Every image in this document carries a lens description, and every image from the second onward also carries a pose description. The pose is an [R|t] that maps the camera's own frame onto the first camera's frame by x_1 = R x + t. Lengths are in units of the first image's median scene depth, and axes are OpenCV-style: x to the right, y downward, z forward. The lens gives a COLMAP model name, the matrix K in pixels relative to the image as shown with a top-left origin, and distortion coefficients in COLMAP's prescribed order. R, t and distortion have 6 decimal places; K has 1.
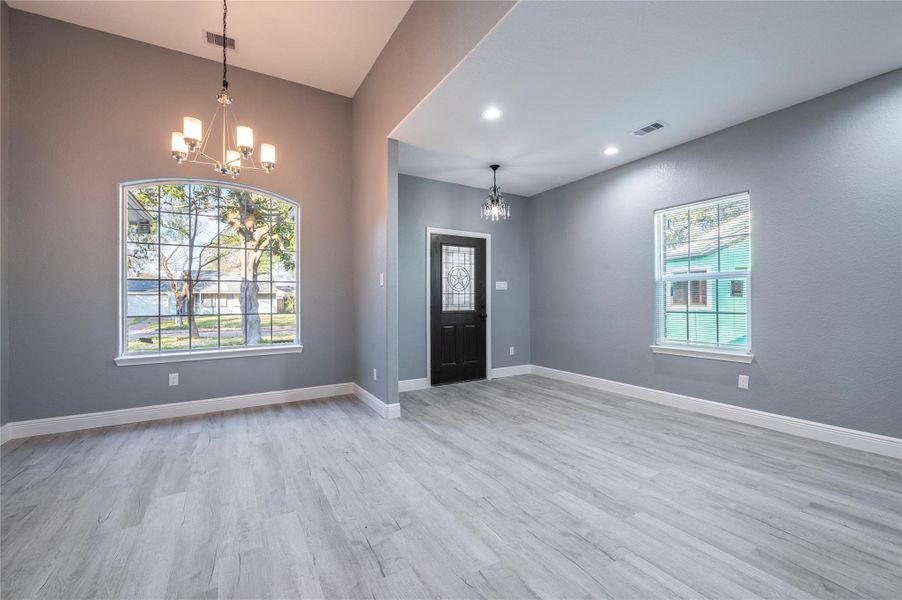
lens RADIAL K [[377.2, 0, 451.0], [0, 377.2, 300.0], [0, 0, 1]] dist [-0.008672, 0.000100]
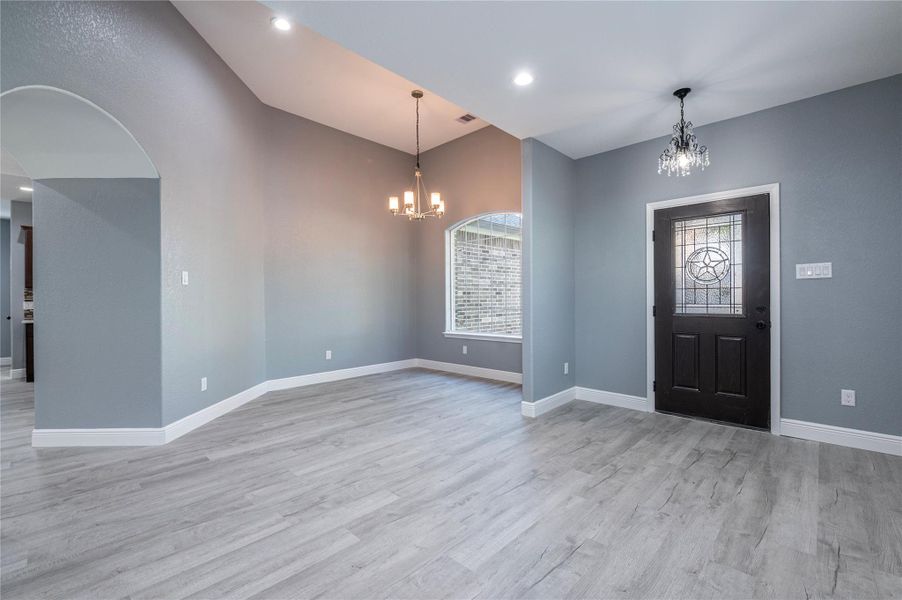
lens RADIAL K [[386.8, 0, 449.5], [0, 386.8, 299.7], [0, 0, 1]] dist [-0.011039, 0.000363]
pose [[0.262884, 0.004477, -0.964817, 0.754277], [0.006152, 0.999961, 0.006316, -0.005515], [0.964808, -0.007596, 0.262846, 0.507294]]
